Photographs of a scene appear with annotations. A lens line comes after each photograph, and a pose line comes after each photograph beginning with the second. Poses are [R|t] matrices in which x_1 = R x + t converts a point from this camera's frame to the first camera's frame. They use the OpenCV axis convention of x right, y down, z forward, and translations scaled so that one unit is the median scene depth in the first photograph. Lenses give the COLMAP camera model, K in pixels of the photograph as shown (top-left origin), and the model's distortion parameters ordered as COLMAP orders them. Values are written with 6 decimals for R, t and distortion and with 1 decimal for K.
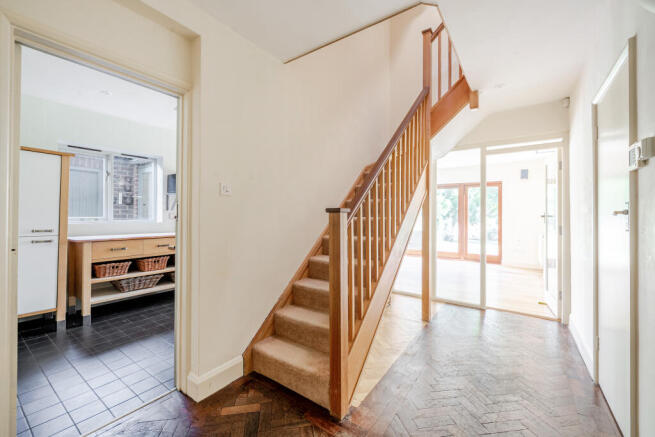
lens RADIAL K [[274.8, 0, 326.2], [0, 274.8, 212.3], [0, 0, 1]] dist [-0.000743, -0.000042]
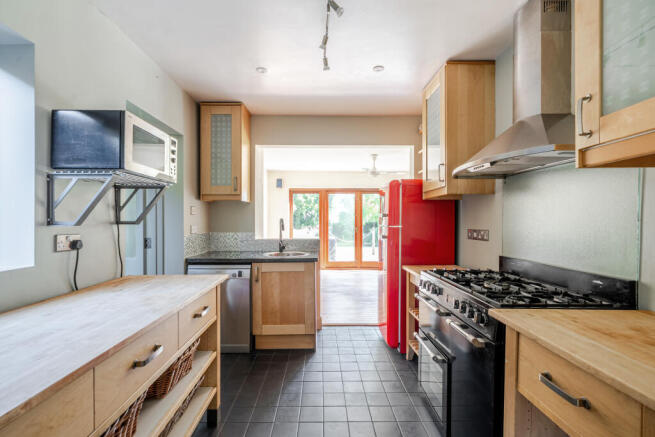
lens RADIAL K [[292.0, 0, 324.3], [0, 292.0, 220.2], [0, 0, 1]] dist [0.001756, 0.000209]
pose [[0.807845, -0.003899, 0.589382, -0.525179], [-0.003771, 0.999923, 0.011783, -0.018603], [-0.589383, -0.011741, 0.807768, 0.557357]]
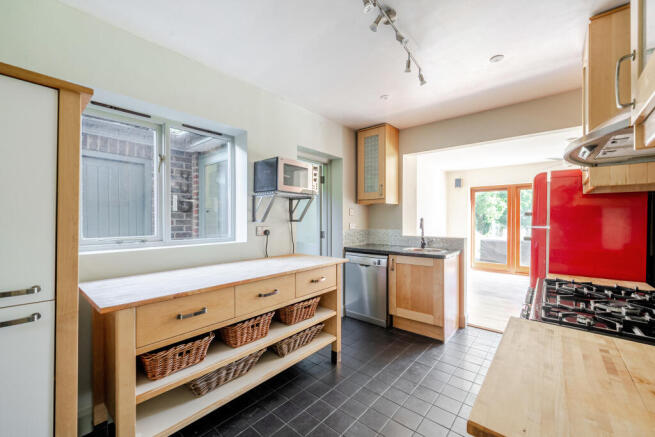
lens RADIAL K [[267.3, 0, 324.4], [0, 267.3, 220.1], [0, 0, 1]] dist [-0.001702, -0.000243]
pose [[0.995548, -0.000772, -0.094253, -0.372474], [0.002277, 0.999872, 0.015858, -0.020141], [0.094229, -0.016002, 0.995422, 0.439205]]
